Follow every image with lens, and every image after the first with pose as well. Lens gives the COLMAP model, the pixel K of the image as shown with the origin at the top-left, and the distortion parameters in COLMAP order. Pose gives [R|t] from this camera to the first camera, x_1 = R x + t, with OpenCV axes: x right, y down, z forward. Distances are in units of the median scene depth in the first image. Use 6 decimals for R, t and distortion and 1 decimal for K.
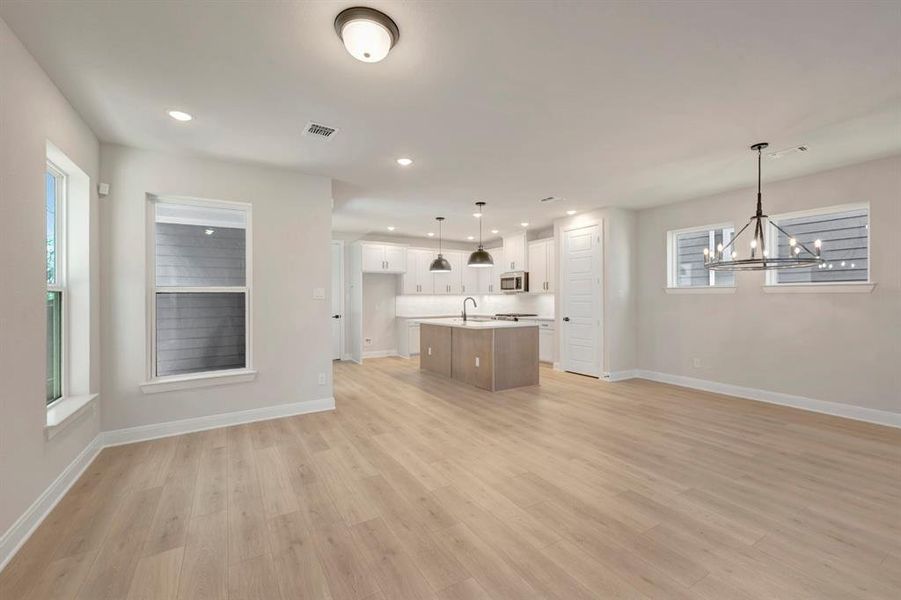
lens RADIAL K [[371.4, 0, 457.7], [0, 371.4, 299.4], [0, 0, 1]] dist [-0.002747, 0.001212]
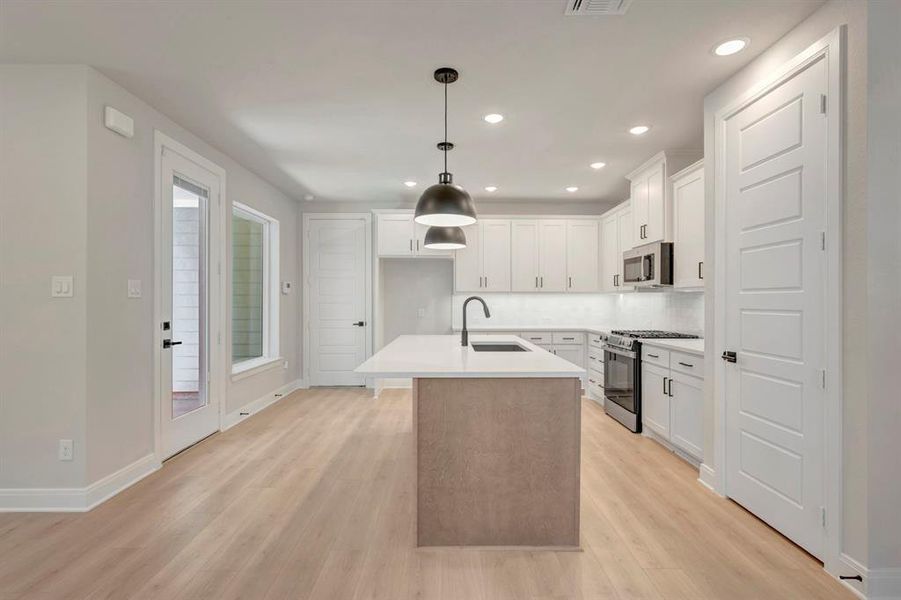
lens RADIAL K [[421.4, 0, 456.3], [0, 421.4, 300.4], [0, 0, 1]] dist [0.004307, -0.000296]
pose [[0.862781, 0.006147, -0.505540, 0.280602], [-0.007086, 0.999975, 0.000066, -0.000156], [0.505528, 0.003525, 0.862803, 0.527278]]
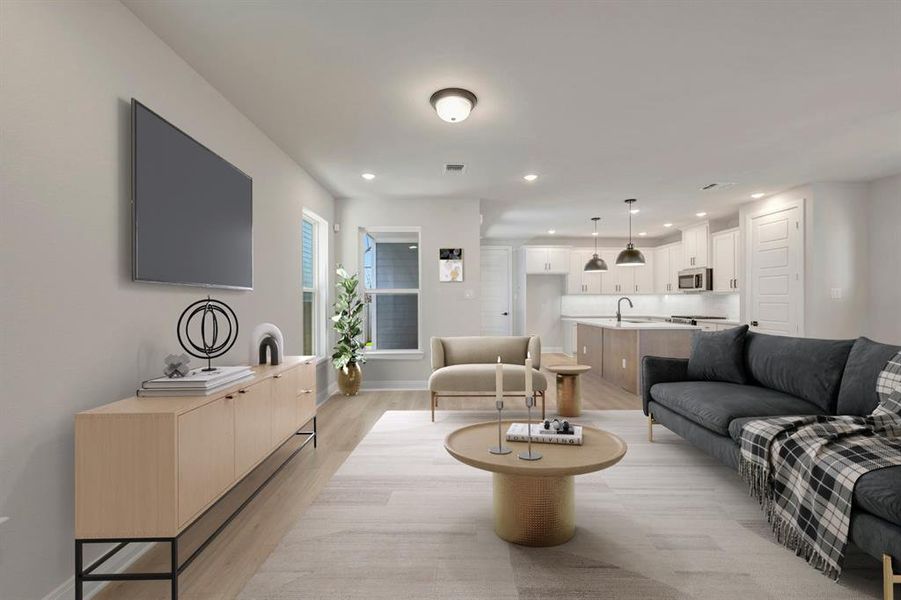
lens RADIAL K [[371.4, 0, 456.9], [0, 371.4, 298.9], [0, 0, 1]] dist [-0.002747, 0.001212]
pose [[0.864641, 0.003815, -0.502376, 0.139236], [-0.004259, 0.999991, 0.000264, 0.000526], [0.502373, 0.001912, 0.864649, -0.053012]]
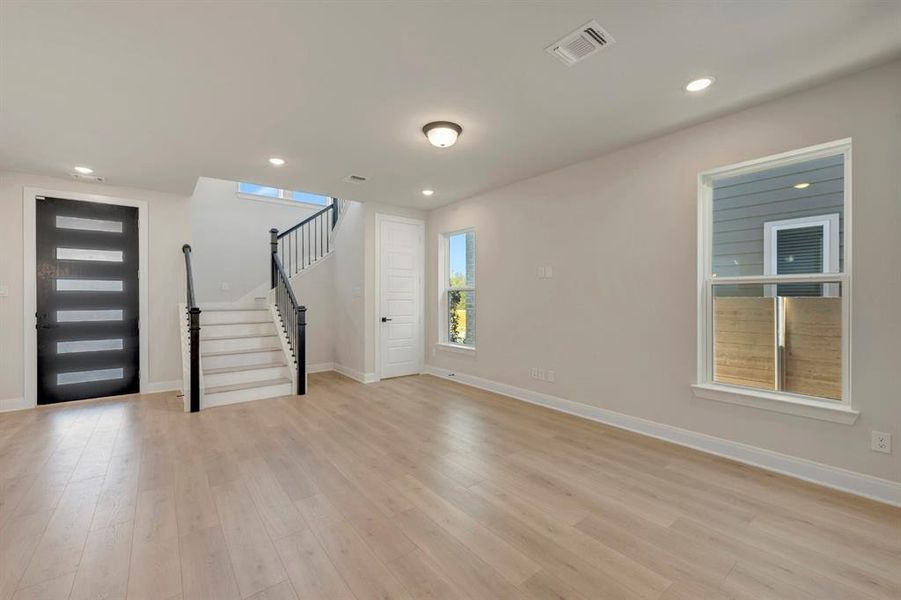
lens RADIAL K [[371.4, 0, 454.5], [0, 371.4, 298.2], [0, 0, 1]] dist [-0.002747, 0.001212]
pose [[-0.992991, 0.010351, -0.117737, -0.033218], [0.009461, 0.999922, 0.008113, -0.000014], [0.117812, 0.006942, -0.993012, 0.820438]]
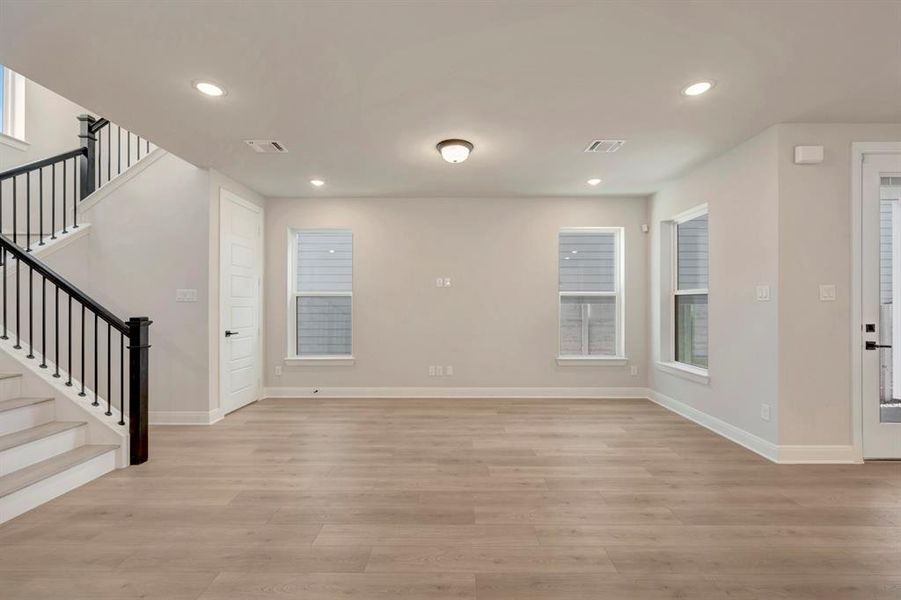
lens RADIAL K [[371.4, 0, 455.2], [0, 371.4, 301.9], [0, 0, 1]] dist [-0.002747, 0.001212]
pose [[-0.530866, 0.004046, -0.847446, 0.382365], [0.001131, 0.999991, 0.004066, -0.001647], [0.847455, 0.001201, -0.530866, 0.602097]]
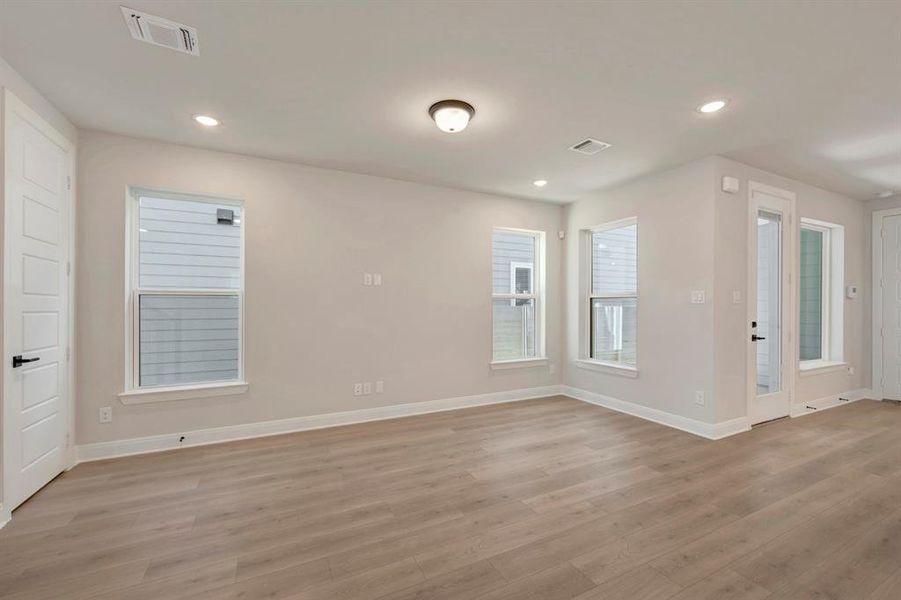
lens RADIAL K [[371.4, 0, 456.1], [0, 371.4, 305.9], [0, 0, 1]] dist [-0.002747, 0.001212]
pose [[-0.084381, 0.008066, -0.996401, 0.358090], [-0.003059, 0.999960, 0.008354, -0.000369], [0.996429, 0.003753, -0.084353, 0.357912]]
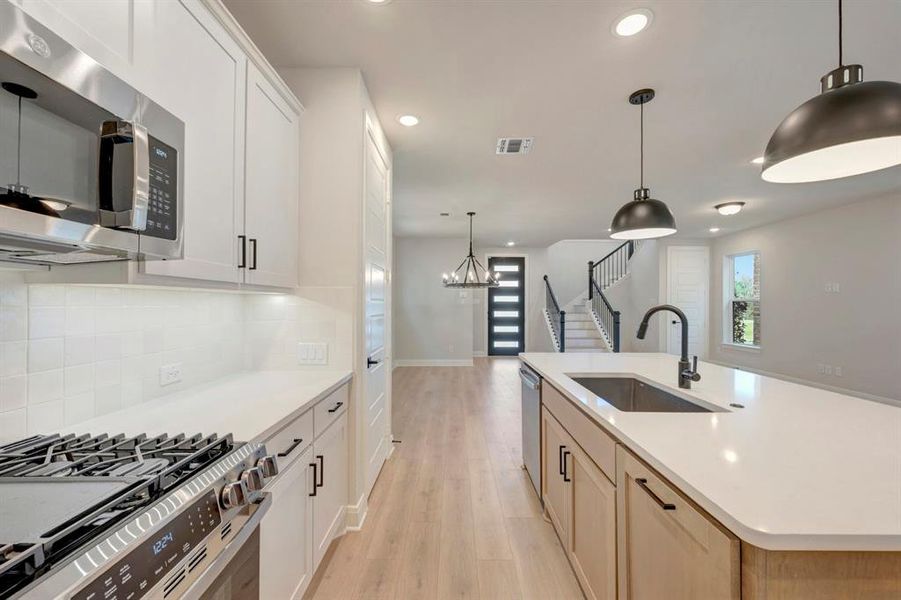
lens RADIAL K [[359.1, 0, 457.3], [0, 359.1, 301.3], [0, 0, 1]] dist [0.007788, -0.002033]
pose [[-0.853991, 0.007548, 0.520233, 0.023524], [0.004302, 0.999963, -0.007447, -0.006948], [-0.520270, -0.004121, -0.853992, 1.319740]]
